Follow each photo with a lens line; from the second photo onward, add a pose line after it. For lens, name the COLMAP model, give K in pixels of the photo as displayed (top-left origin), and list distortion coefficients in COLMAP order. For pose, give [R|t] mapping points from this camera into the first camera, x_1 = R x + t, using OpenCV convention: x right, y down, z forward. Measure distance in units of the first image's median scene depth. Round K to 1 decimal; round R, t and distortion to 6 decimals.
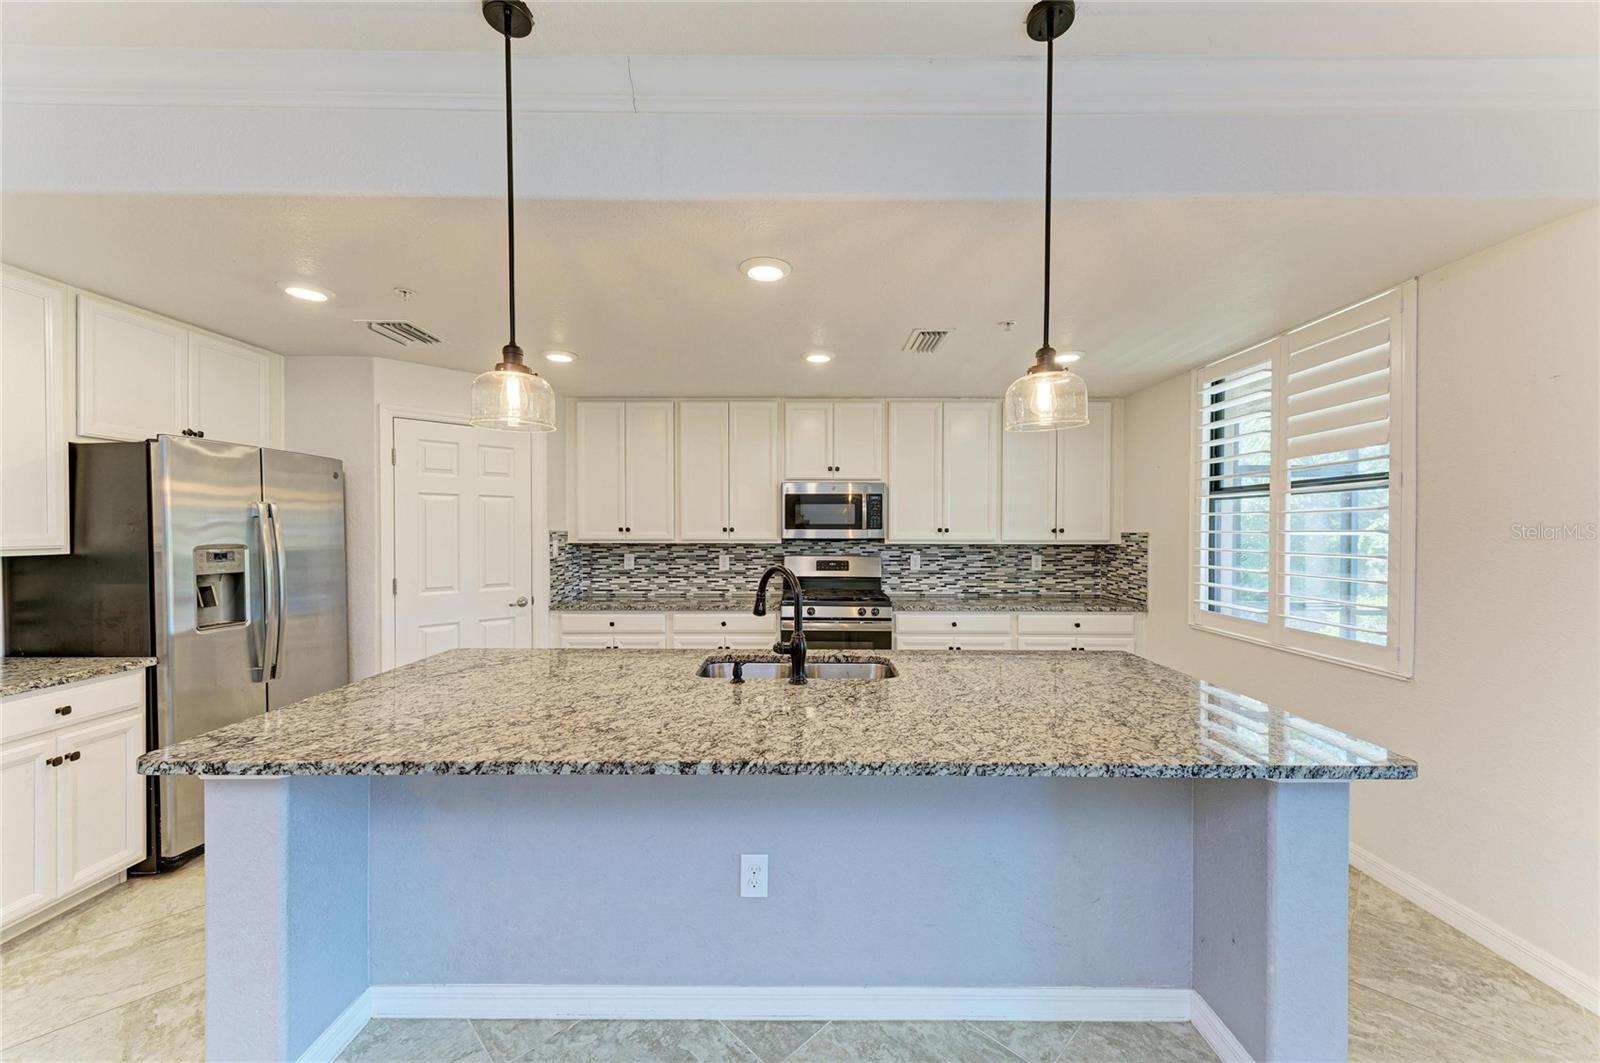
lens RADIAL K [[610.3, 0, 801.7], [0, 610.3, 533.2], [0, 0, 1]] dist [0.022199, -0.006329]
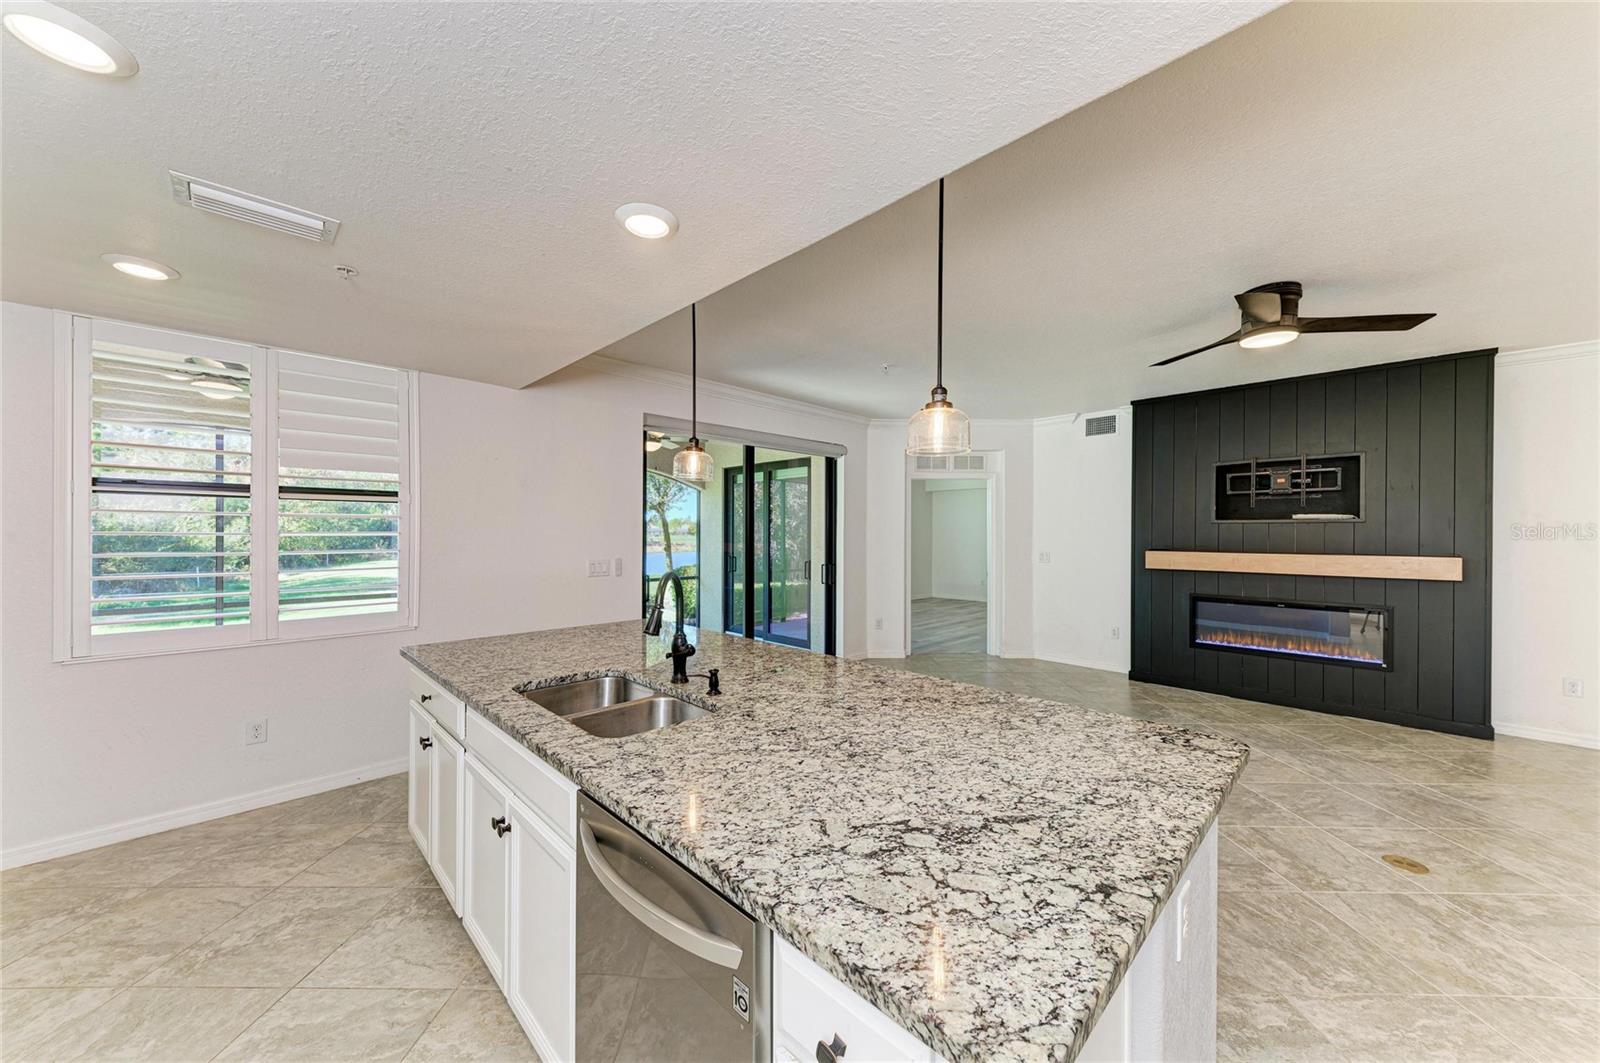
lens RADIAL K [[561.2, 0, 789.0], [0, 561.2, 539.4], [0, 0, 1]] dist [0.001211, -0.000553]
pose [[-0.688349, -0.011945, 0.725281, -0.381574], [-0.000709, 0.999875, 0.015795, -0.005197], [-0.725379, 0.010358, -0.688272, 0.704900]]
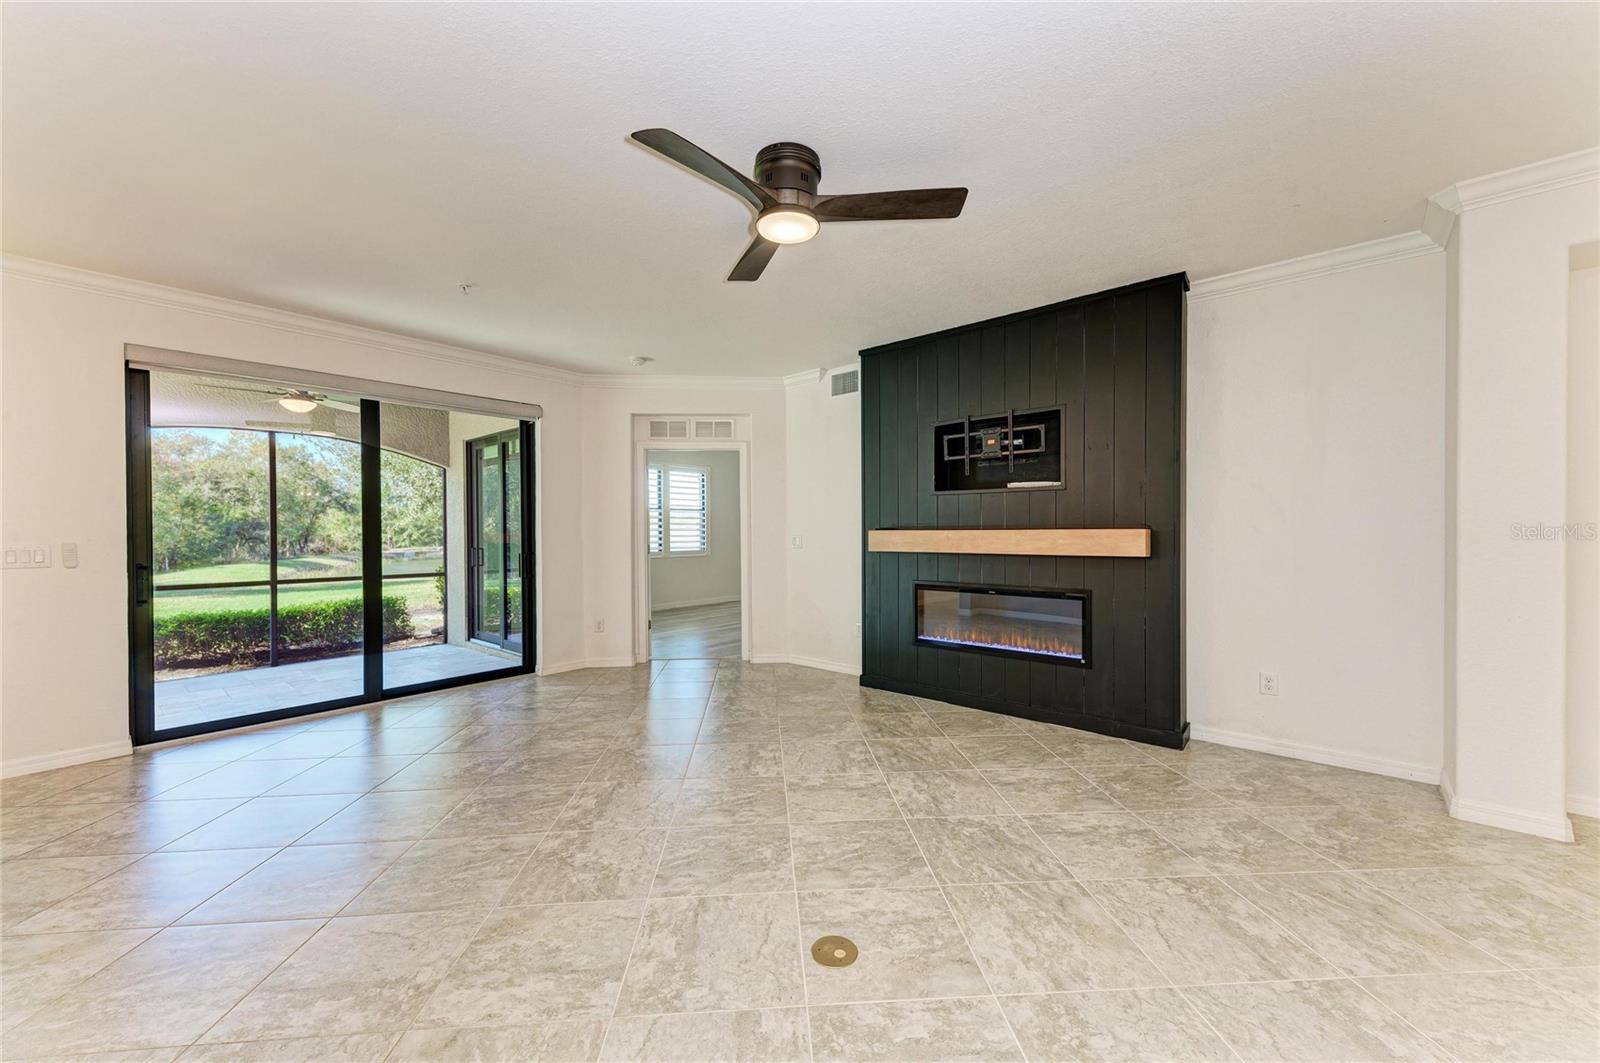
lens RADIAL K [[610.3, 0, 799.0], [0, 610.3, 534.8], [0, 0, 1]] dist [0.022199, -0.006329]
pose [[-0.752344, -0.003182, 0.658763, -0.652457], [0.007729, 0.999877, 0.013657, 0.029286], [-0.658725, 0.015367, -0.752227, 0.233130]]
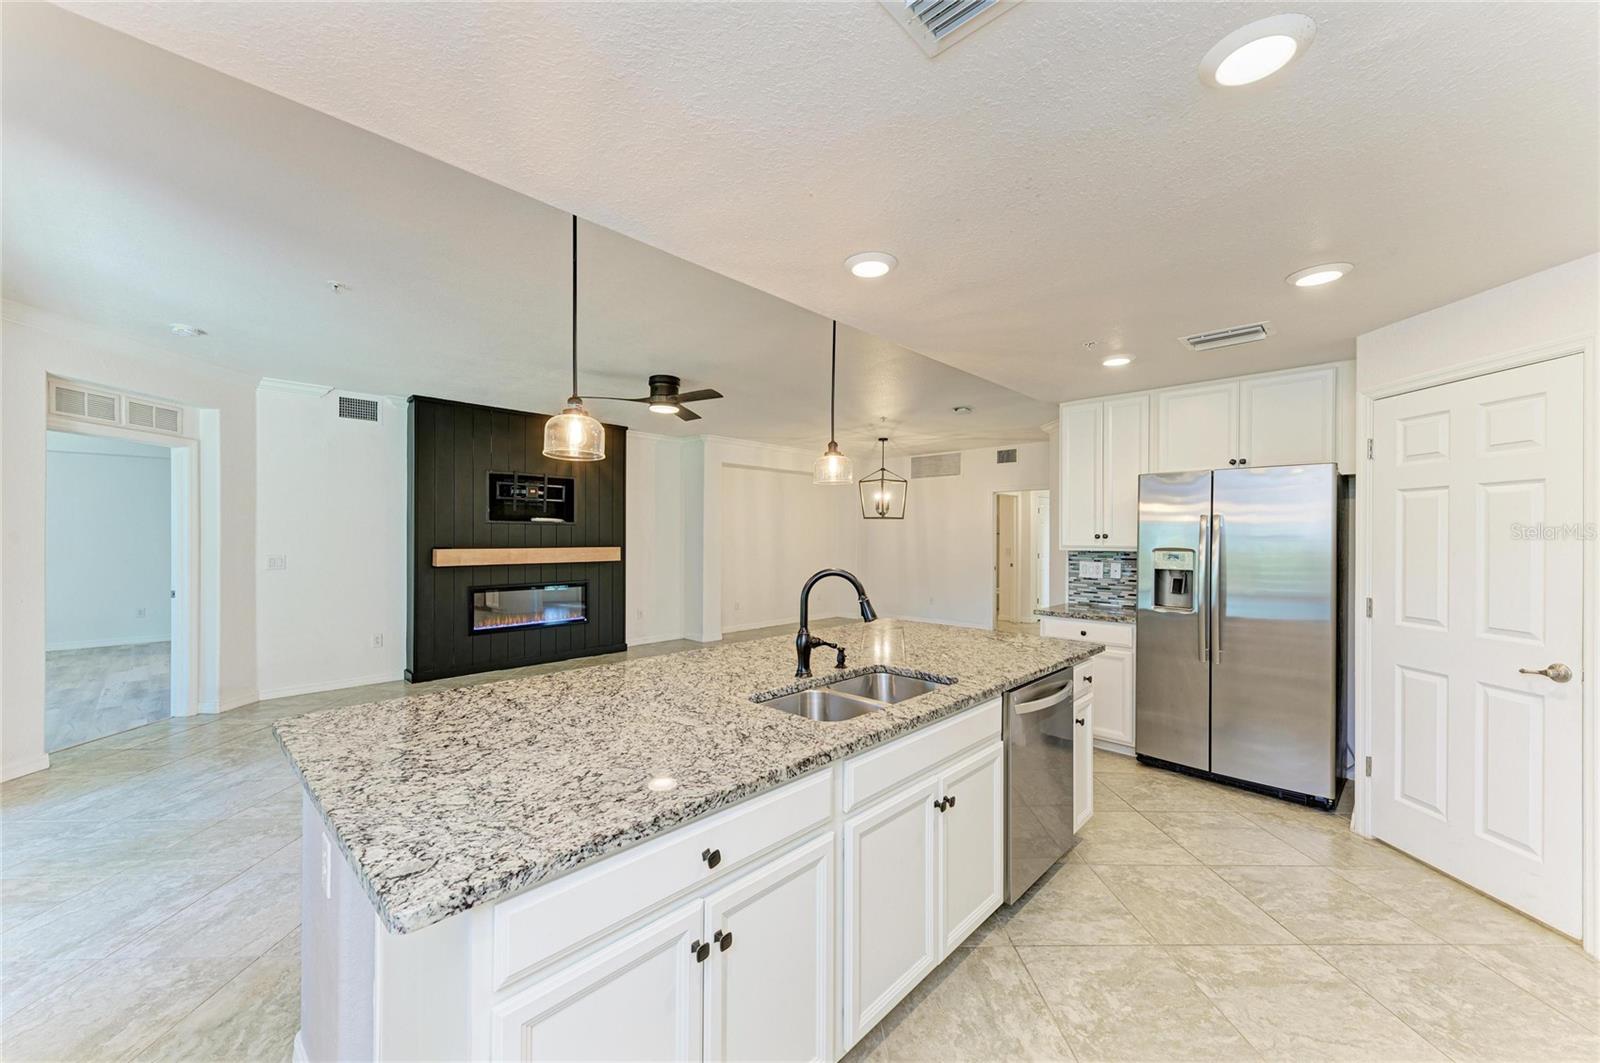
lens RADIAL K [[610.3, 0, 799.9], [0, 610.3, 534.7], [0, 0, 1]] dist [0.022199, -0.006329]
pose [[-0.693170, -0.006173, -0.720748, 0.359653], [-0.009882, 0.999951, 0.000940, -0.002676], [0.720707, 0.007774, -0.693197, 0.805350]]
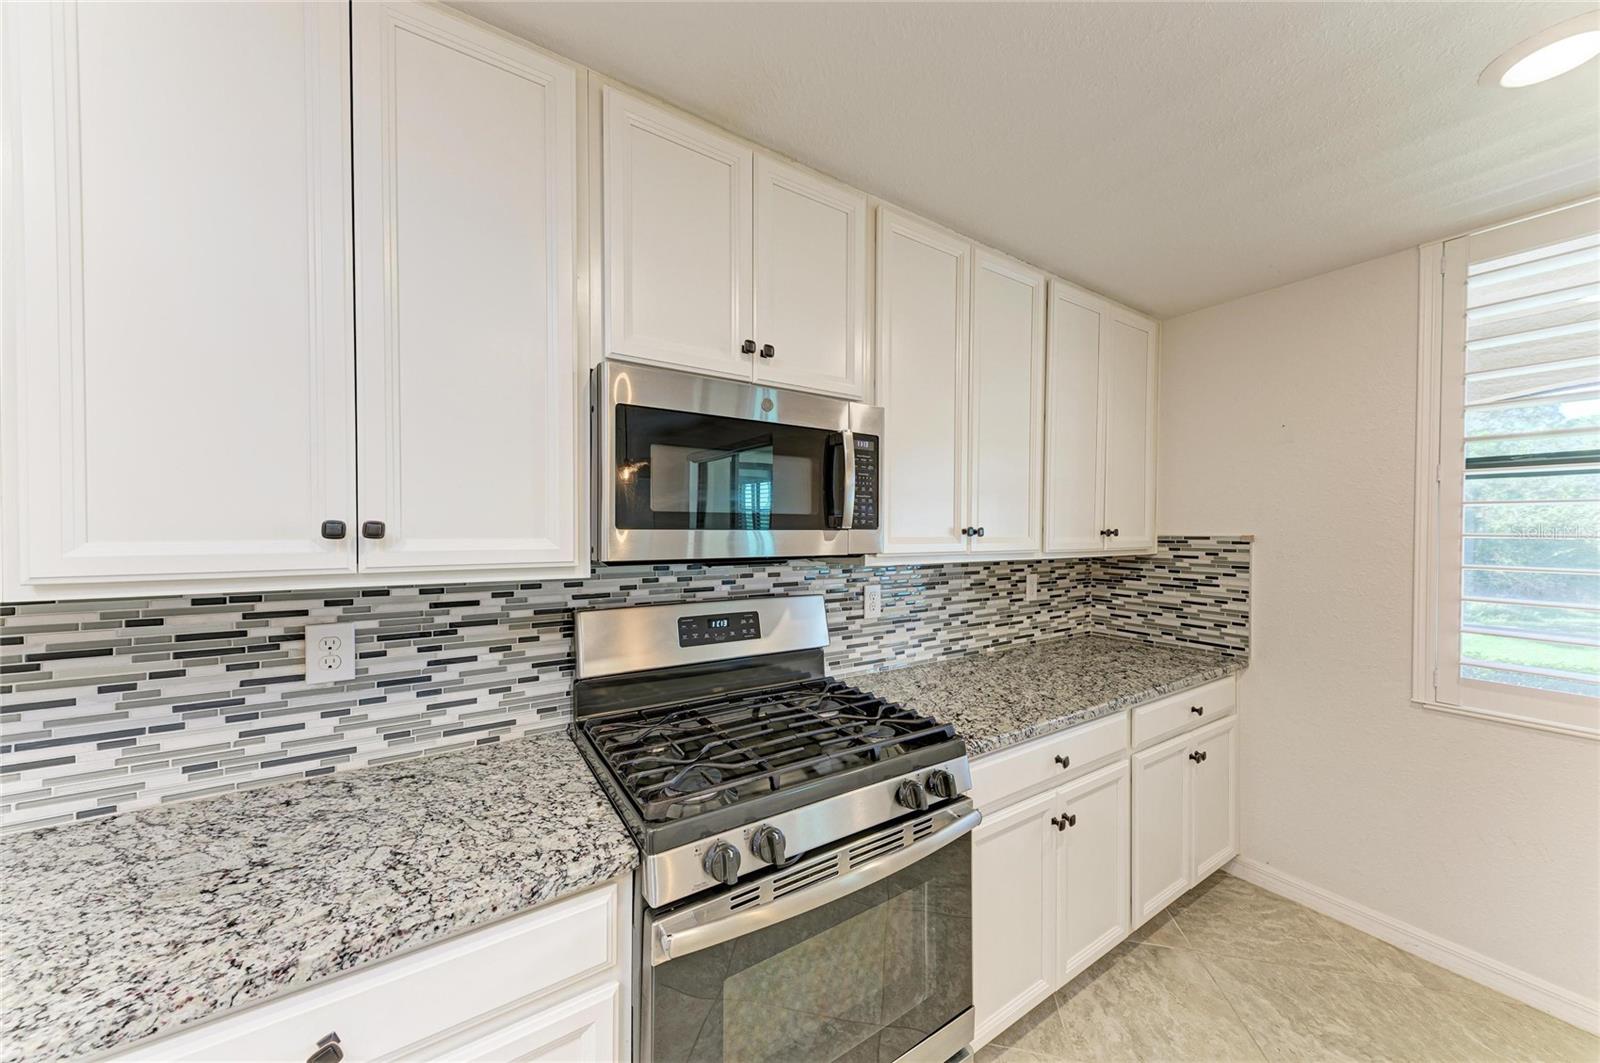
lens RADIAL K [[549.2, 0, 802.5], [0, 549.2, 536.4], [0, 0, 1]] dist [0.008745, -0.000277]
pose [[0.835282, -0.005208, 0.549797, -0.093415], [-0.000521, 0.999947, 0.010264, -0.005945], [-0.549821, -0.008860, 0.835235, 0.732857]]
